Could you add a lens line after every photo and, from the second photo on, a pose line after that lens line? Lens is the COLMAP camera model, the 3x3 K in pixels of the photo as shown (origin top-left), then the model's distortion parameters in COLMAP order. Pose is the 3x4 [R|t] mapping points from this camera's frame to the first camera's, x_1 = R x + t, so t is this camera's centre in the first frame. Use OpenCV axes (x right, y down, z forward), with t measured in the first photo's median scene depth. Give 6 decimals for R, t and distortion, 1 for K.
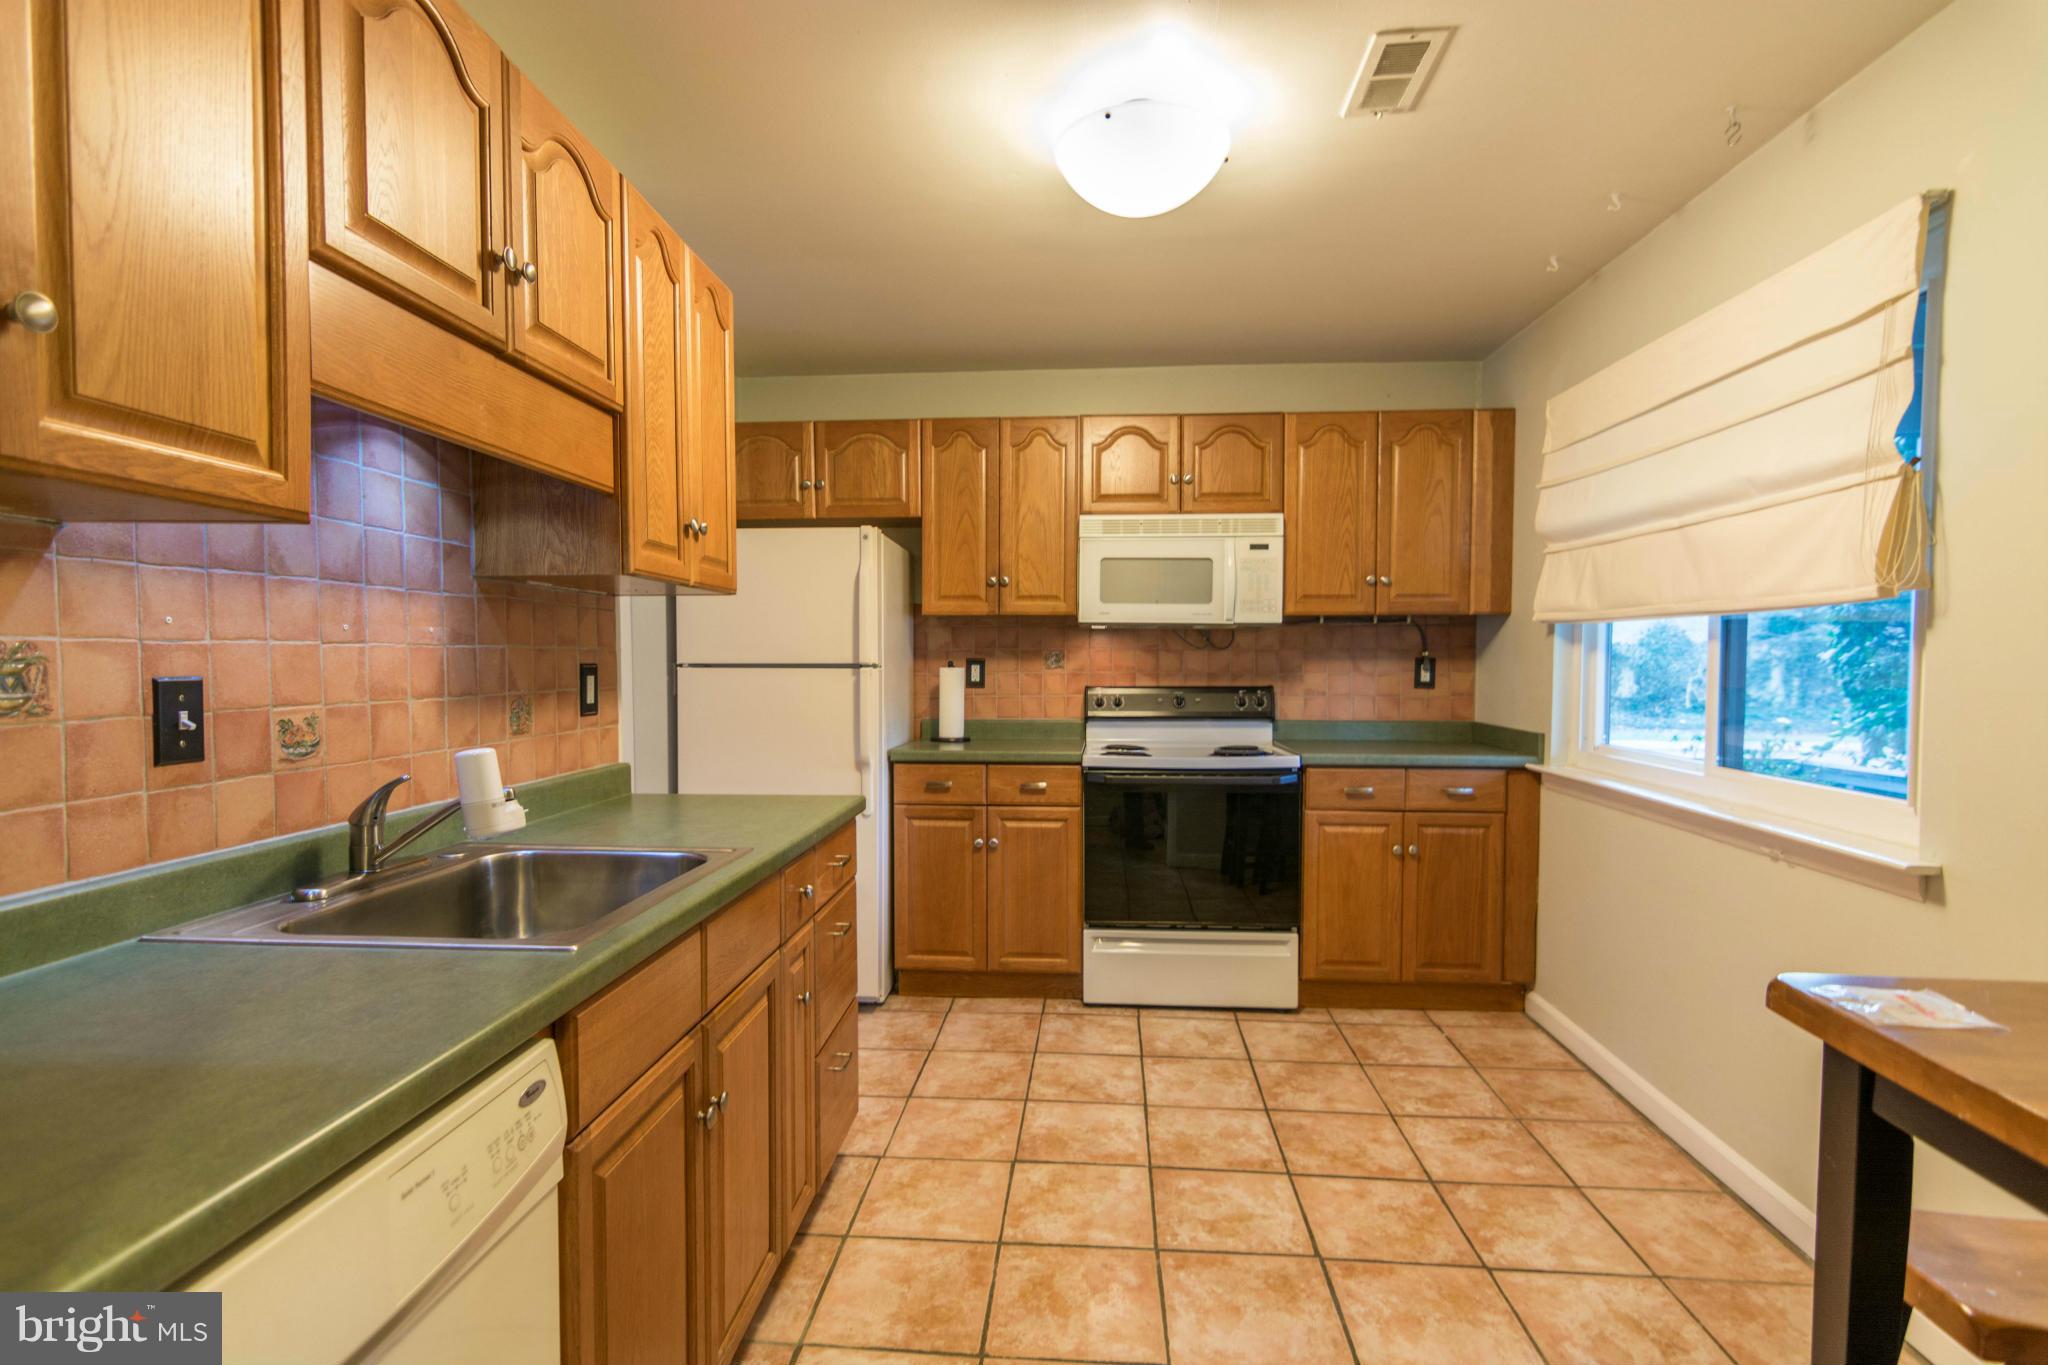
lens RADIAL K [[1011.5, 0, 1016.4], [0, 1011.5, 685.6], [0, 0, 1]] dist [0.002348, 0.000362]
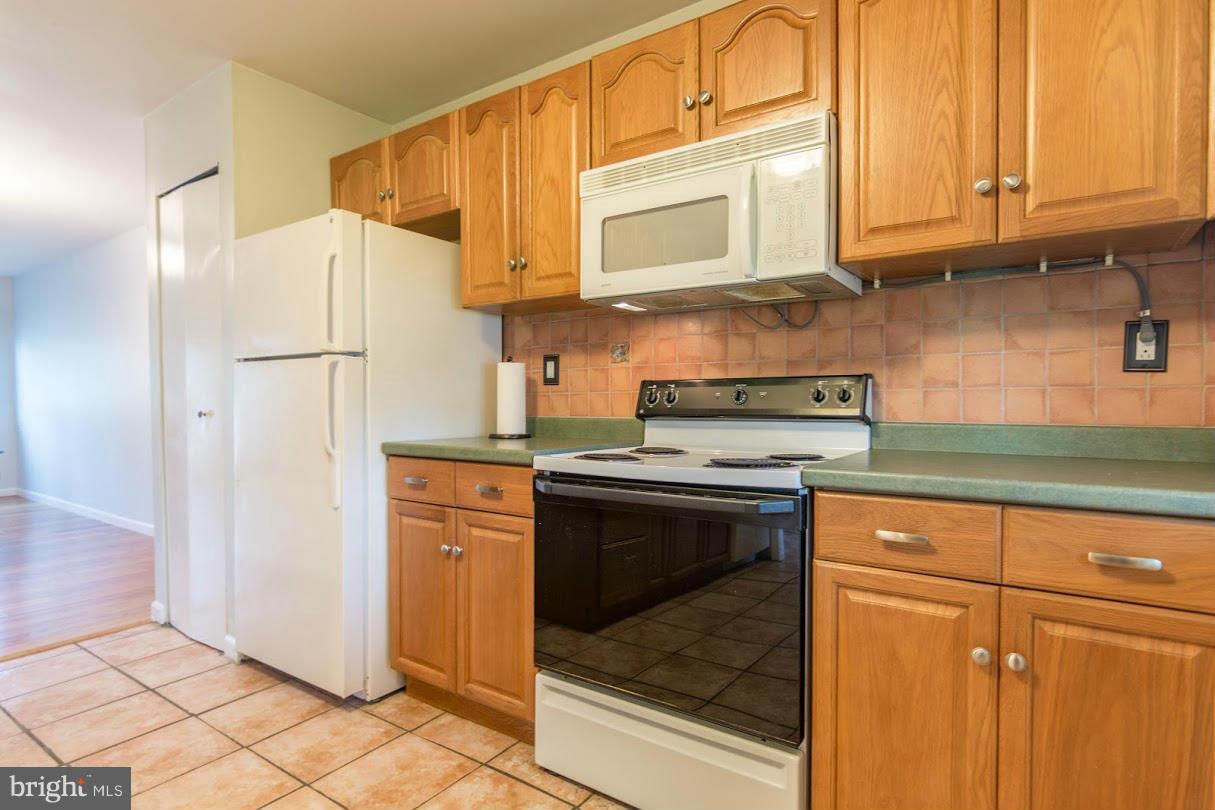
lens RADIAL K [[629.0, 0, 594.0], [0, 629.0, 407.8], [0, 0, 1]] dist [-0.001729, 0.000298]
pose [[0.857597, 0.003340, -0.514311, 0.335584], [-0.008917, 0.999925, -0.008376, 0.031810], [0.514245, 0.011770, 0.857563, 0.548191]]
